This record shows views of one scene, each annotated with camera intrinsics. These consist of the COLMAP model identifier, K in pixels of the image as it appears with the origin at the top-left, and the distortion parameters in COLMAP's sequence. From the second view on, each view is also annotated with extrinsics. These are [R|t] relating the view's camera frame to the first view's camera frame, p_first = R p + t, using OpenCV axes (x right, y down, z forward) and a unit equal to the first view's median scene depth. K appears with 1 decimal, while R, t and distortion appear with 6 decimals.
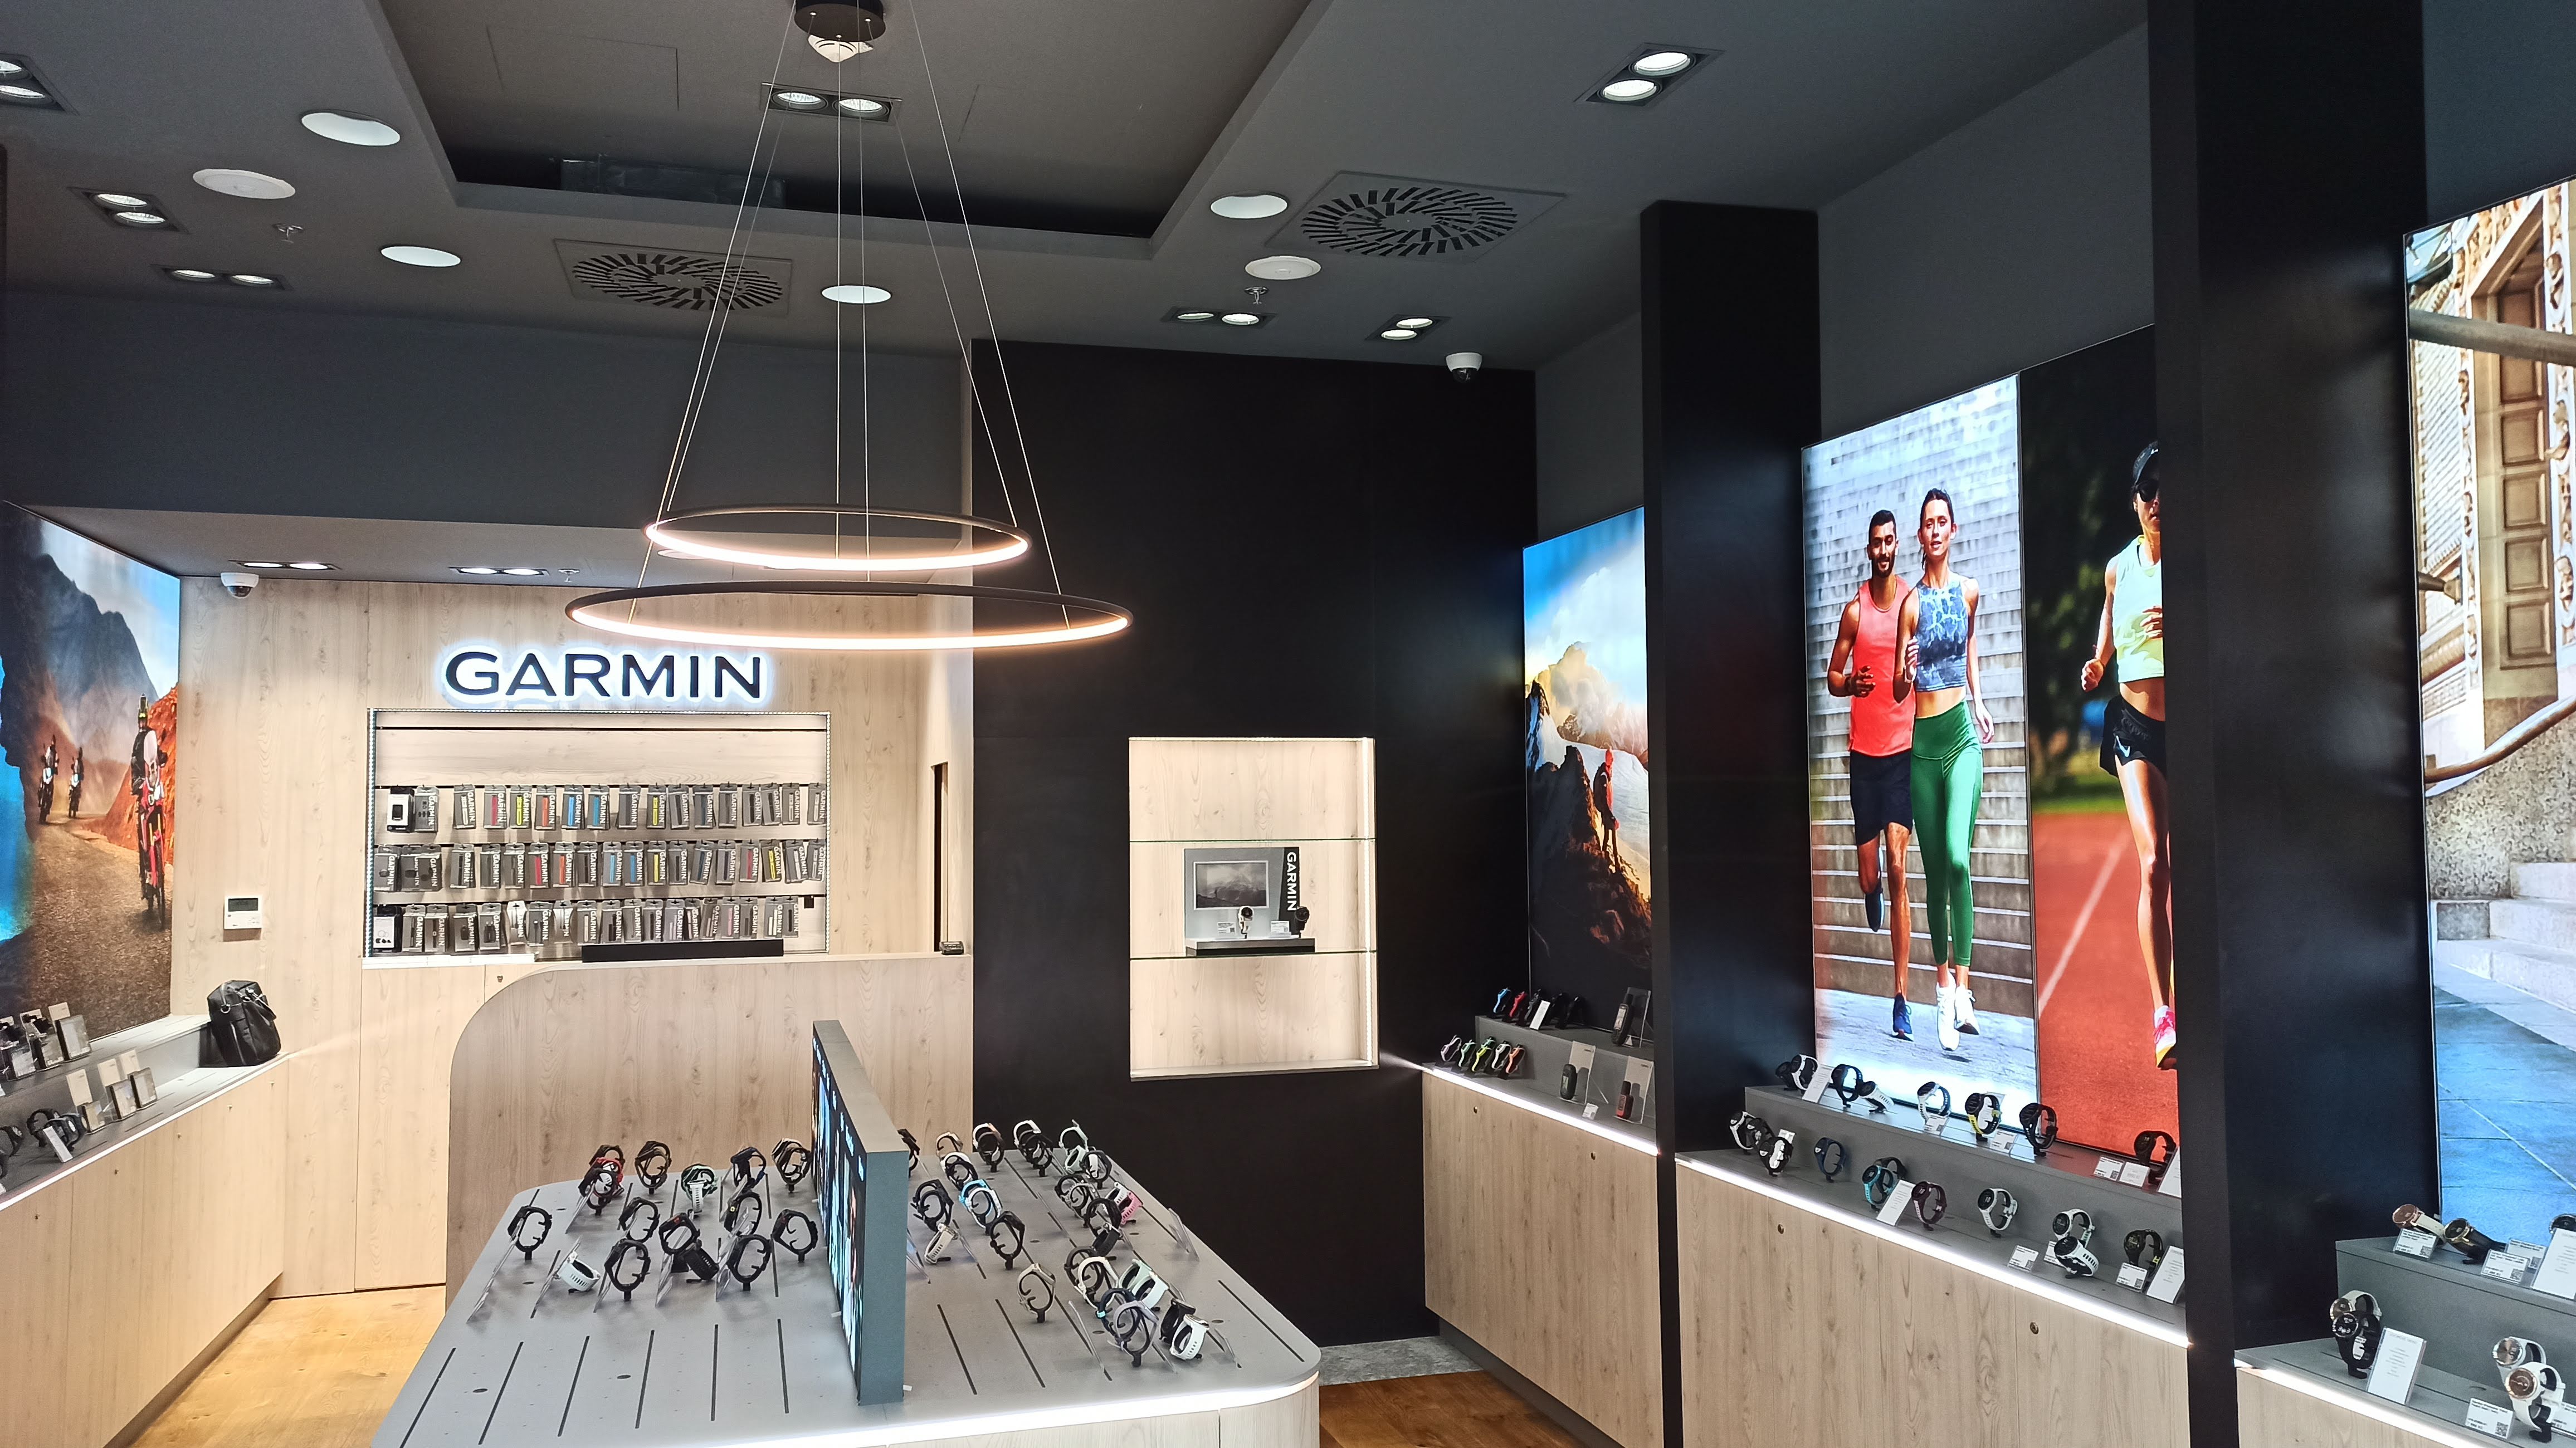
lens RADIAL K [[1877.7, 0, 1280.6], [0, 1877.7, 719.4], [0, 0, 1]] dist [0.073348, -0.070439]
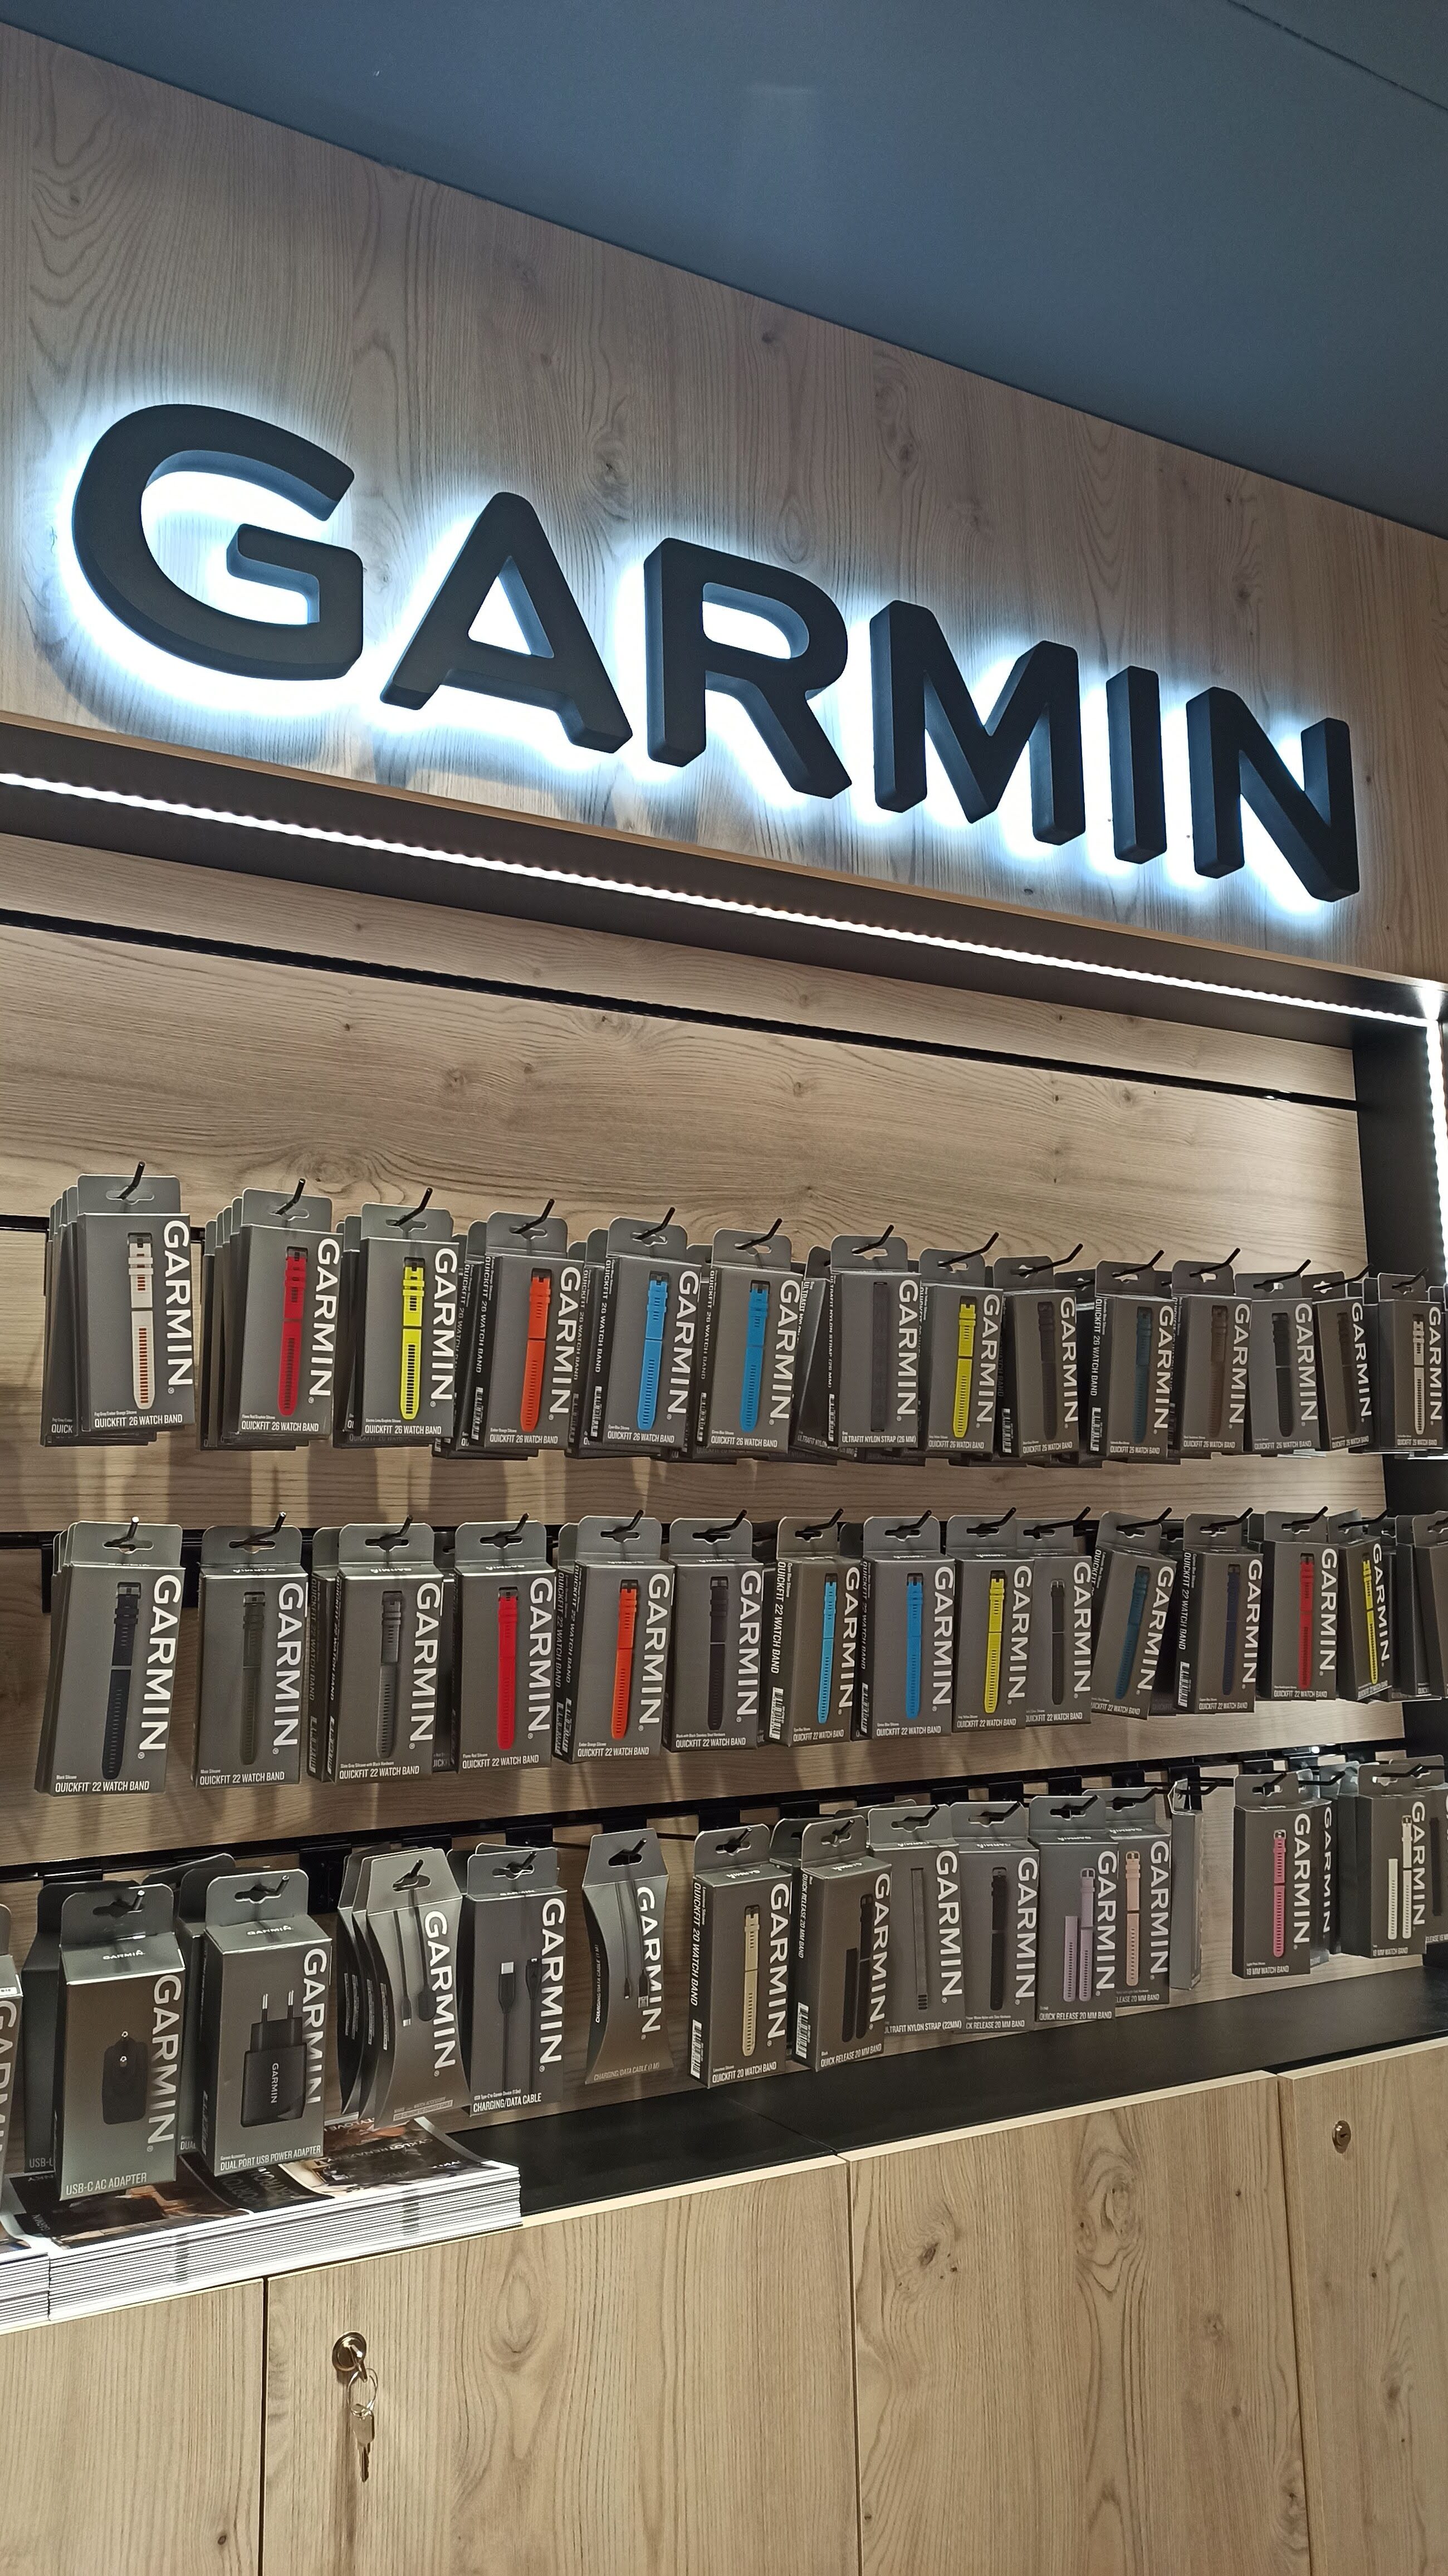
lens RADIAL K [[1877.7, 0, 723.9], [0, 1877.7, 1290.7], [0, 0, 1]] dist [0.073348, -0.070439]
pose [[0.975458, 0.021190, 0.219166, -0.565808], [-0.001177, 0.995846, -0.091041, 0.082078], [-0.220185, 0.088549, 0.971431, 1.120397]]
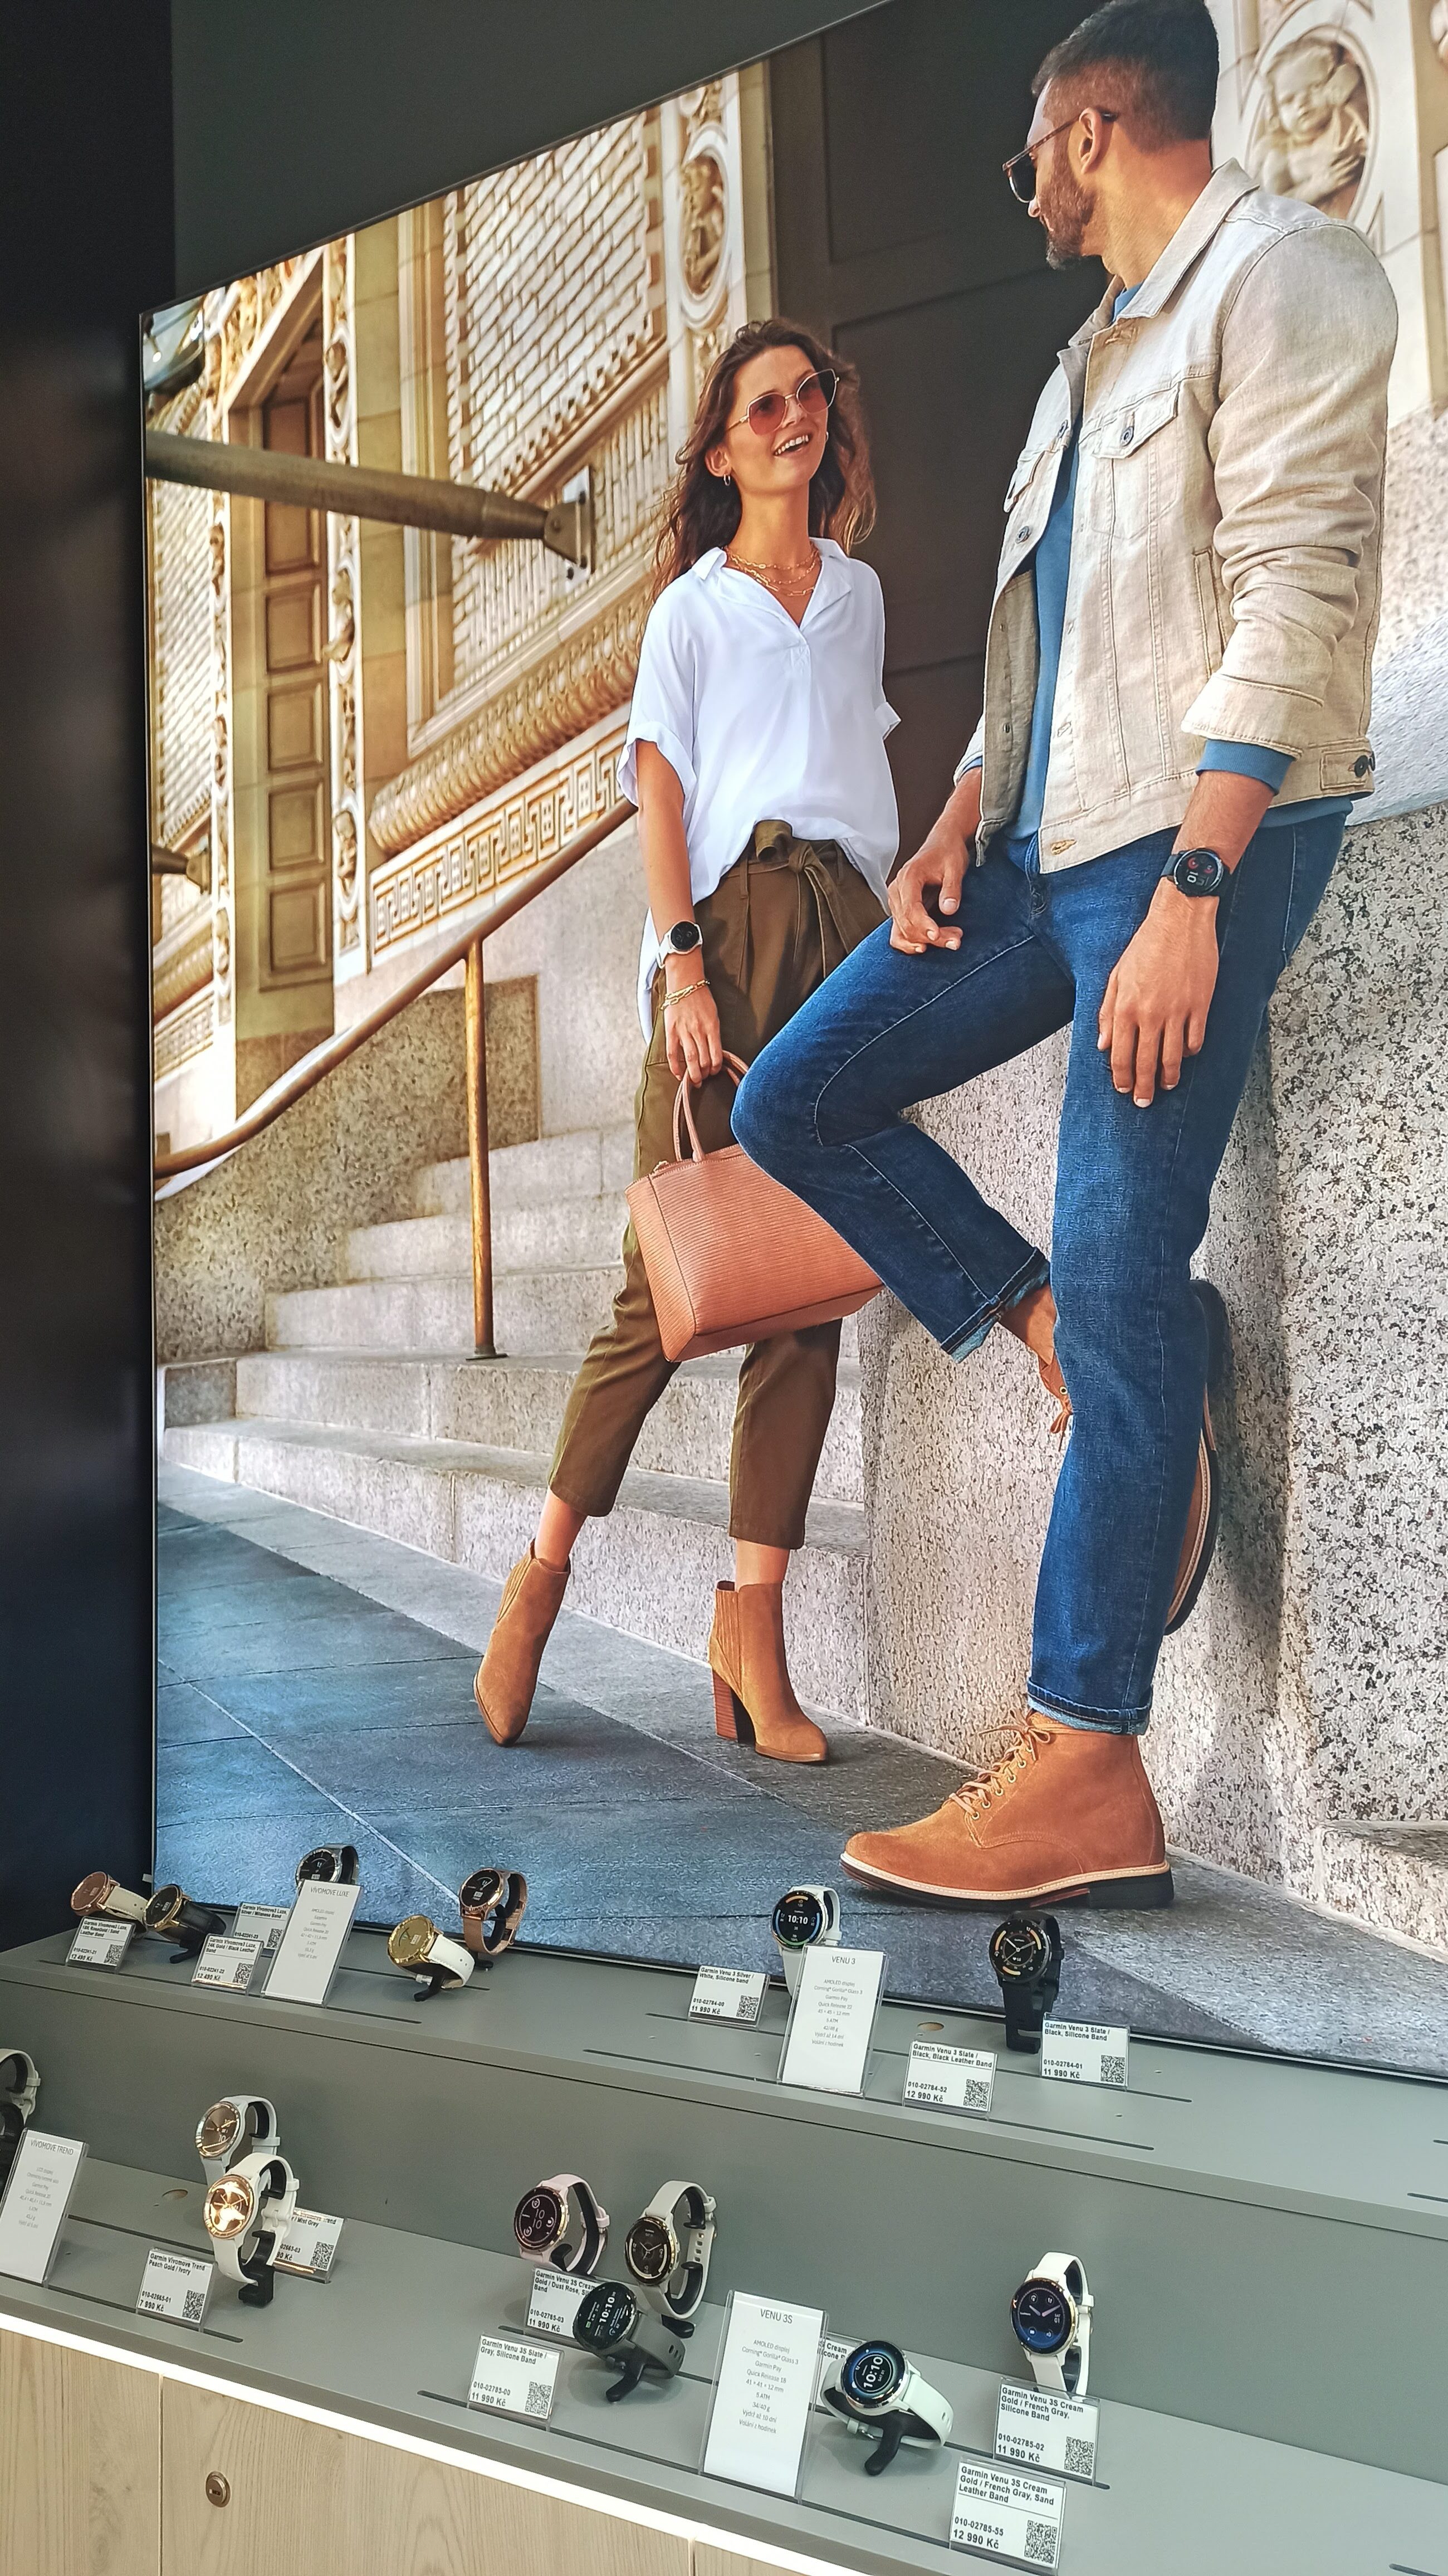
lens RADIAL K [[1877.7, 0, 724.5], [0, 1877.7, 1293.7], [0, 0, 1]] dist [0.073348, -0.070439]
pose [[0.714746, 0.031836, 0.698660, 0.170993], [-0.014529, 0.999424, -0.030678, 0.049633], [-0.699234, 0.011776, 0.714796, 0.242573]]
